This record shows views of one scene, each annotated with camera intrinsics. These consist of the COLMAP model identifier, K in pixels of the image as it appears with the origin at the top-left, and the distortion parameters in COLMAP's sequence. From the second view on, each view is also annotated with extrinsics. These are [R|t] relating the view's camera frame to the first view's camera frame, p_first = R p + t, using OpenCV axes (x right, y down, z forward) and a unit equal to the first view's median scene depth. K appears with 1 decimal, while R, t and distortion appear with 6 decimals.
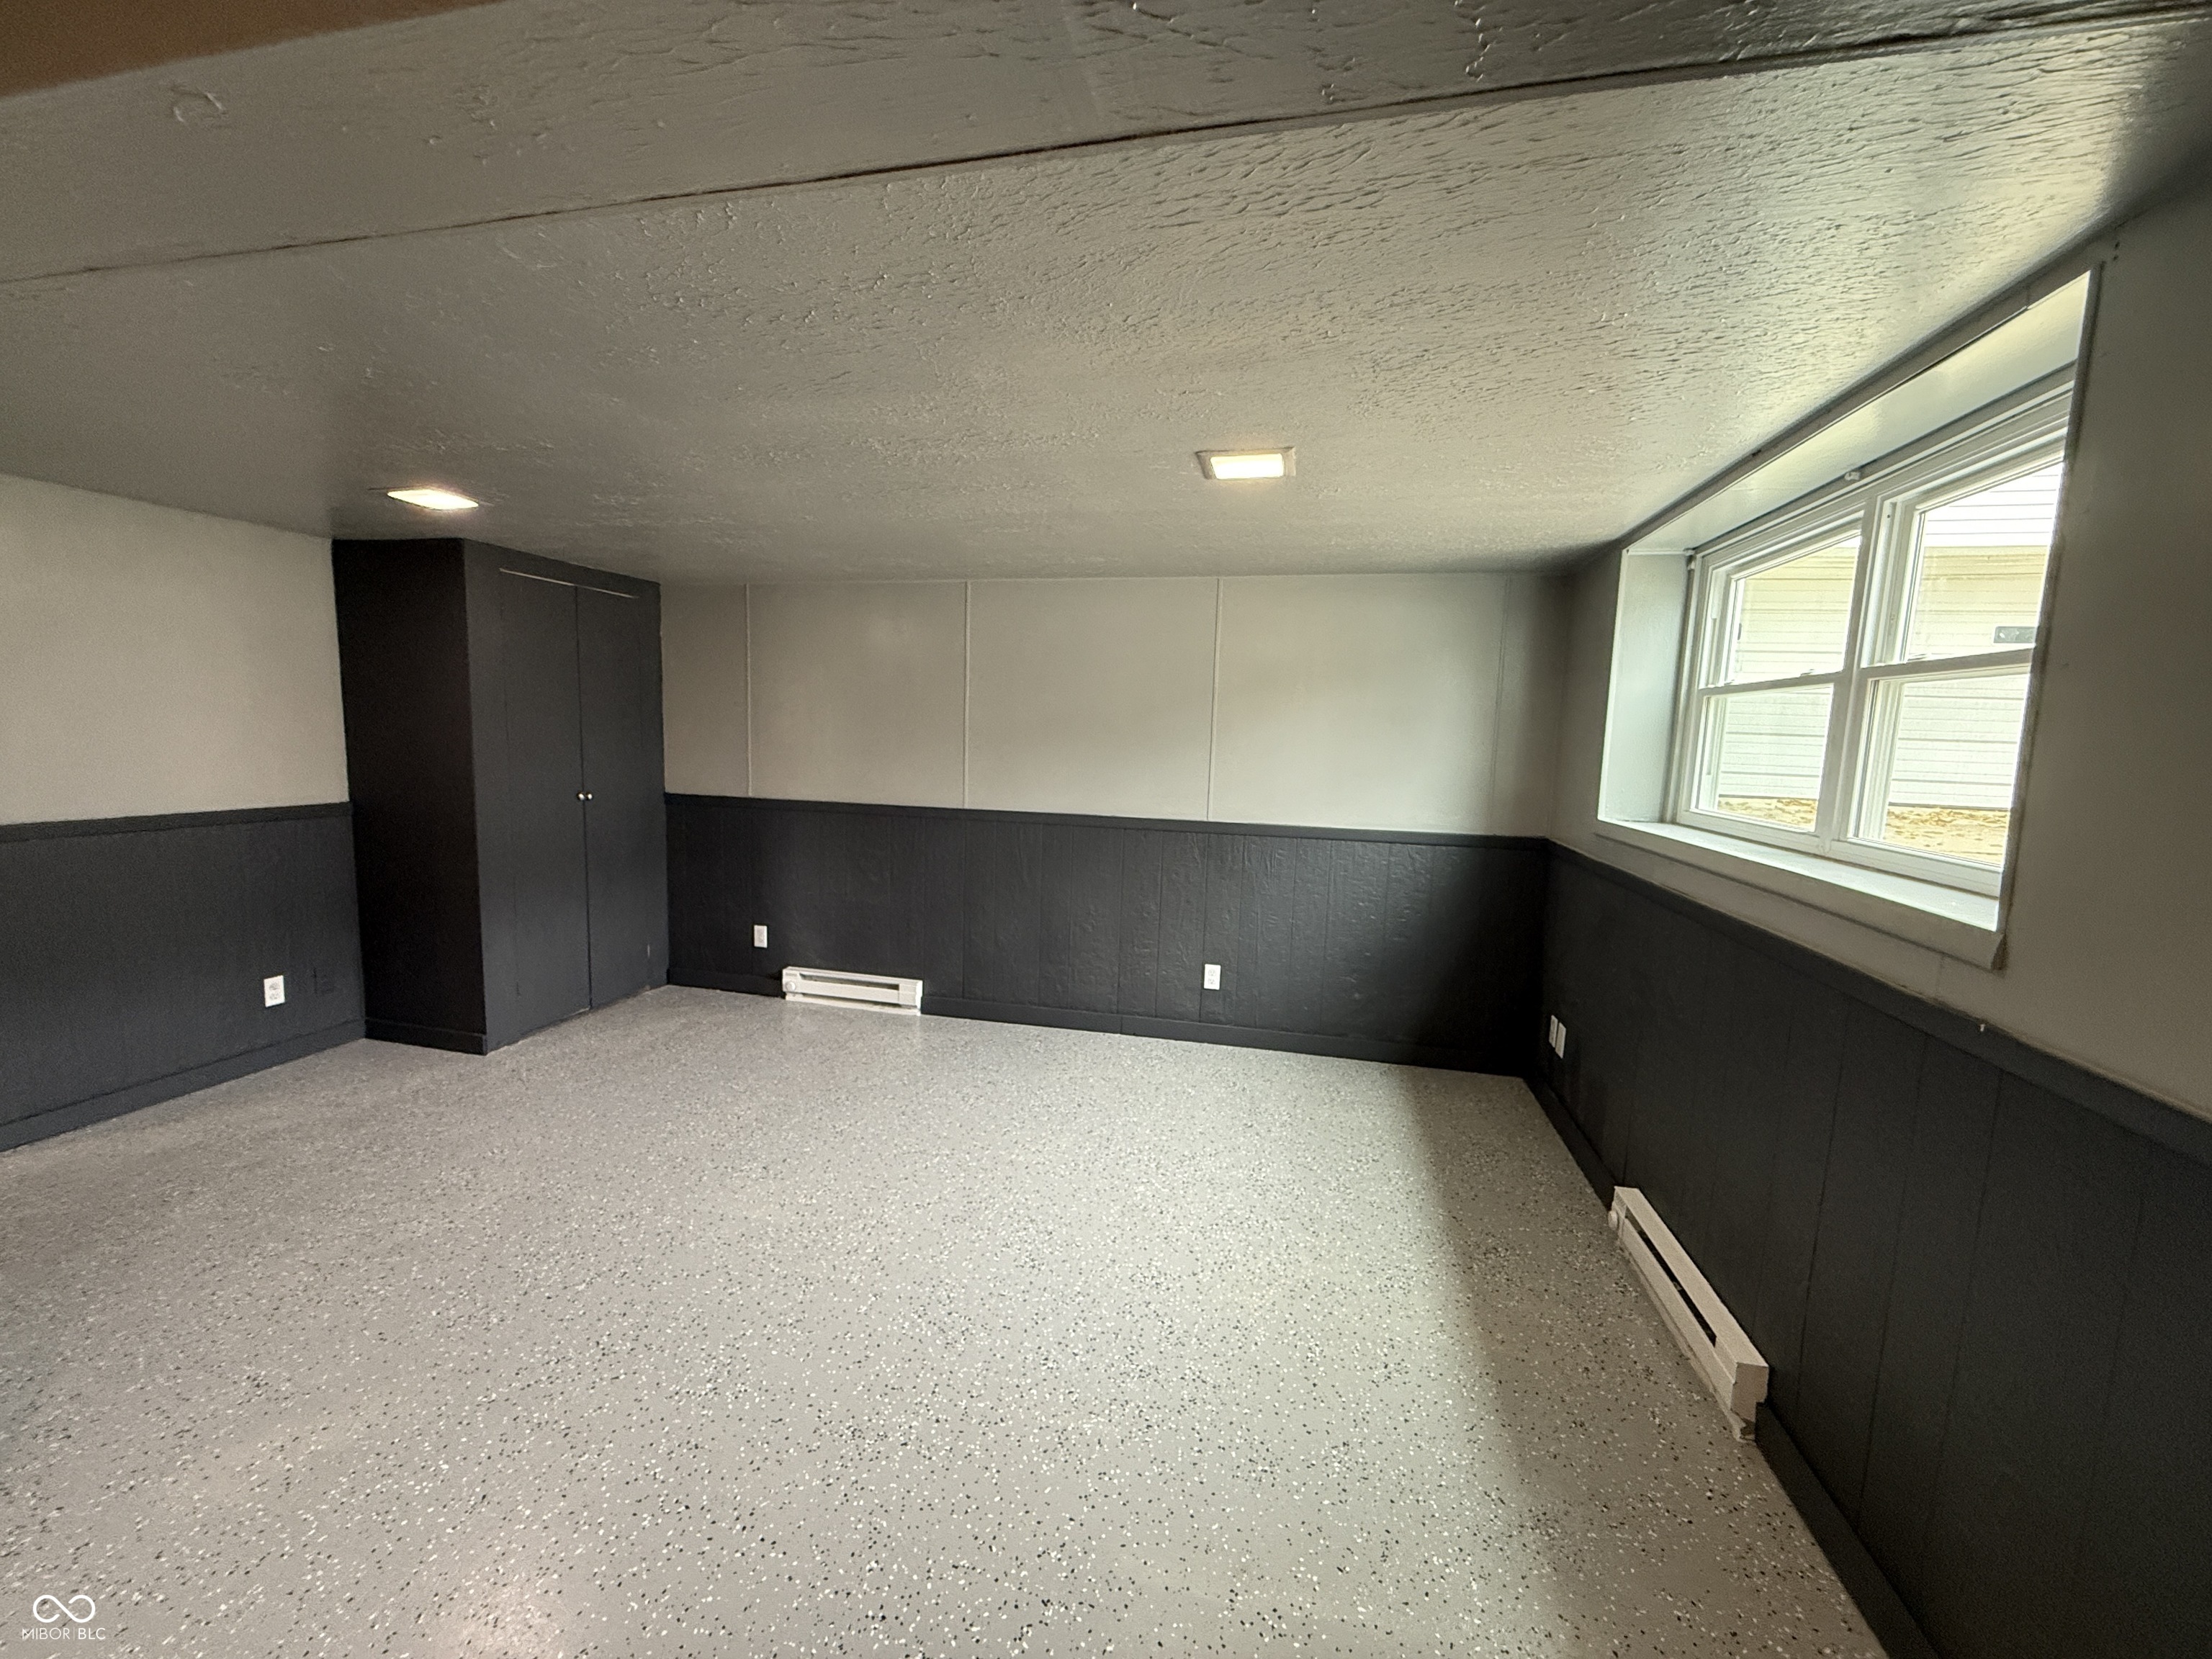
lens RADIAL K [[878.0, 0, 1099.9], [0, 878.0, 834.7], [0, 0, 1]] dist [-0.000170, 0.000423]
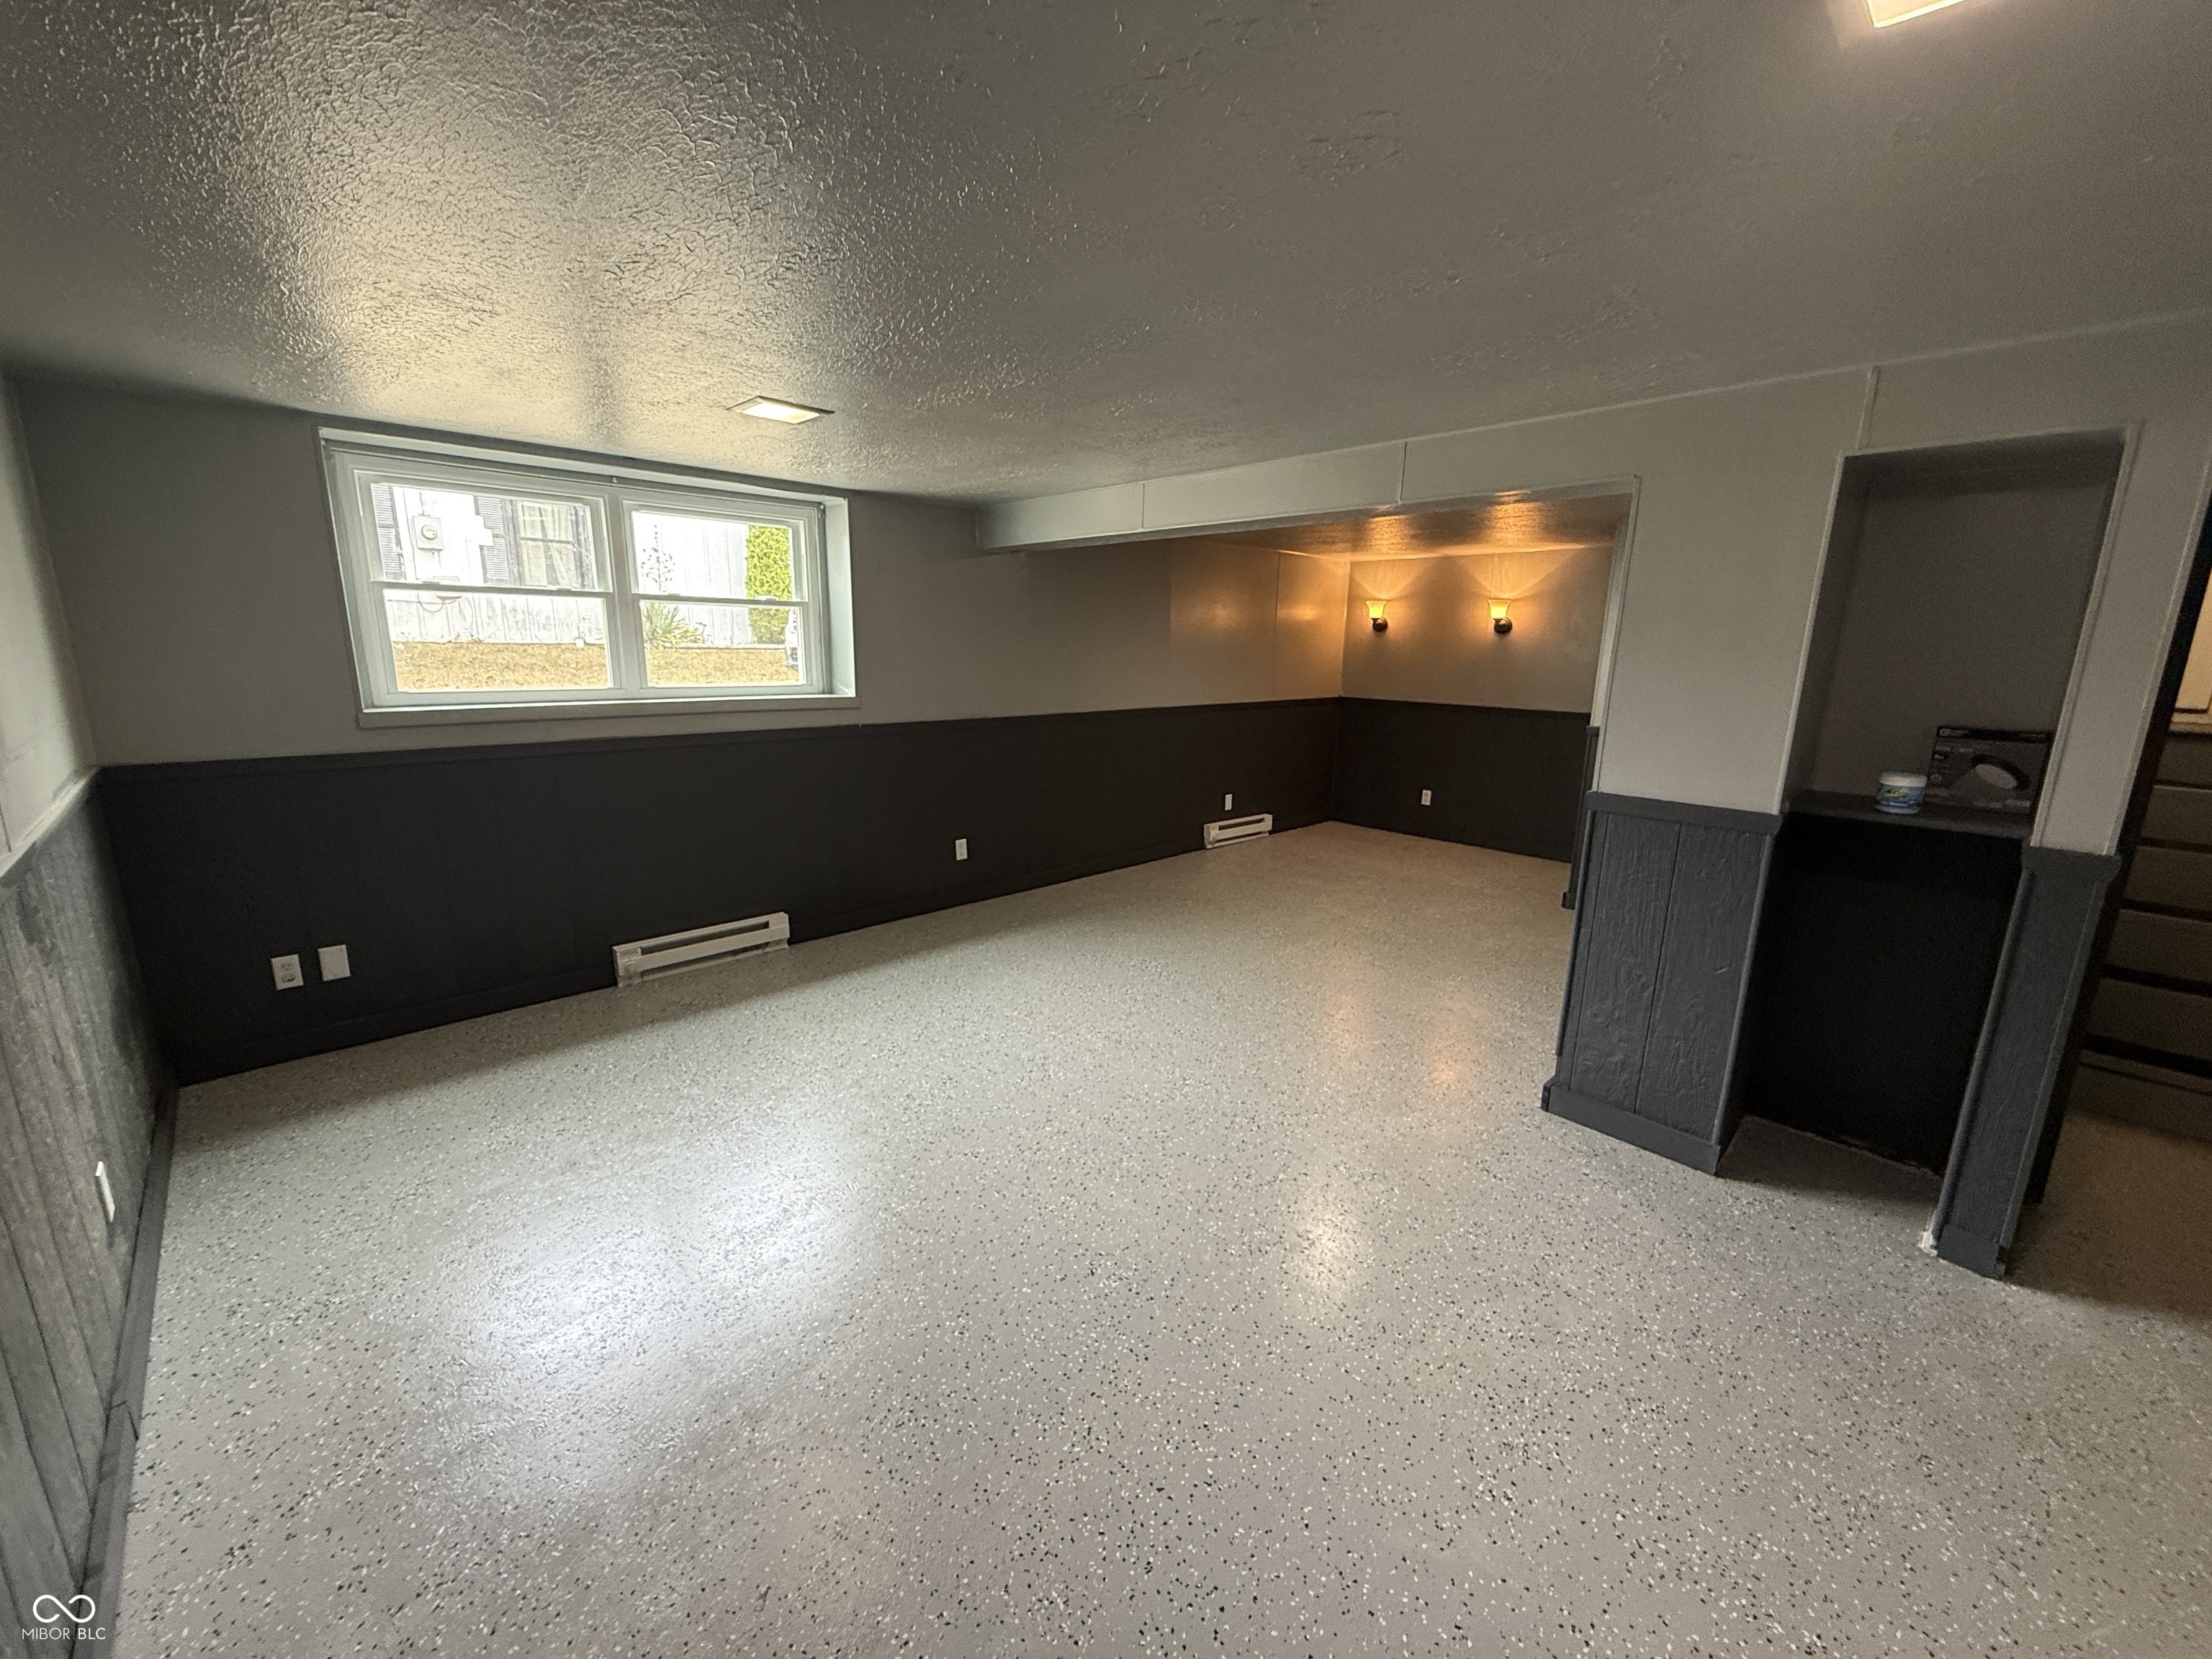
lens RADIAL K [[878.0, 0, 1099.9], [0, 878.0, 834.7], [0, 0, 1]] dist [-0.000170, 0.000423]
pose [[-0.837215, -0.160282, 0.522858, -0.811740], [0.022243, 0.945314, 0.325402, -0.232507], [-0.546421, 0.284061, -0.787866, 1.677645]]
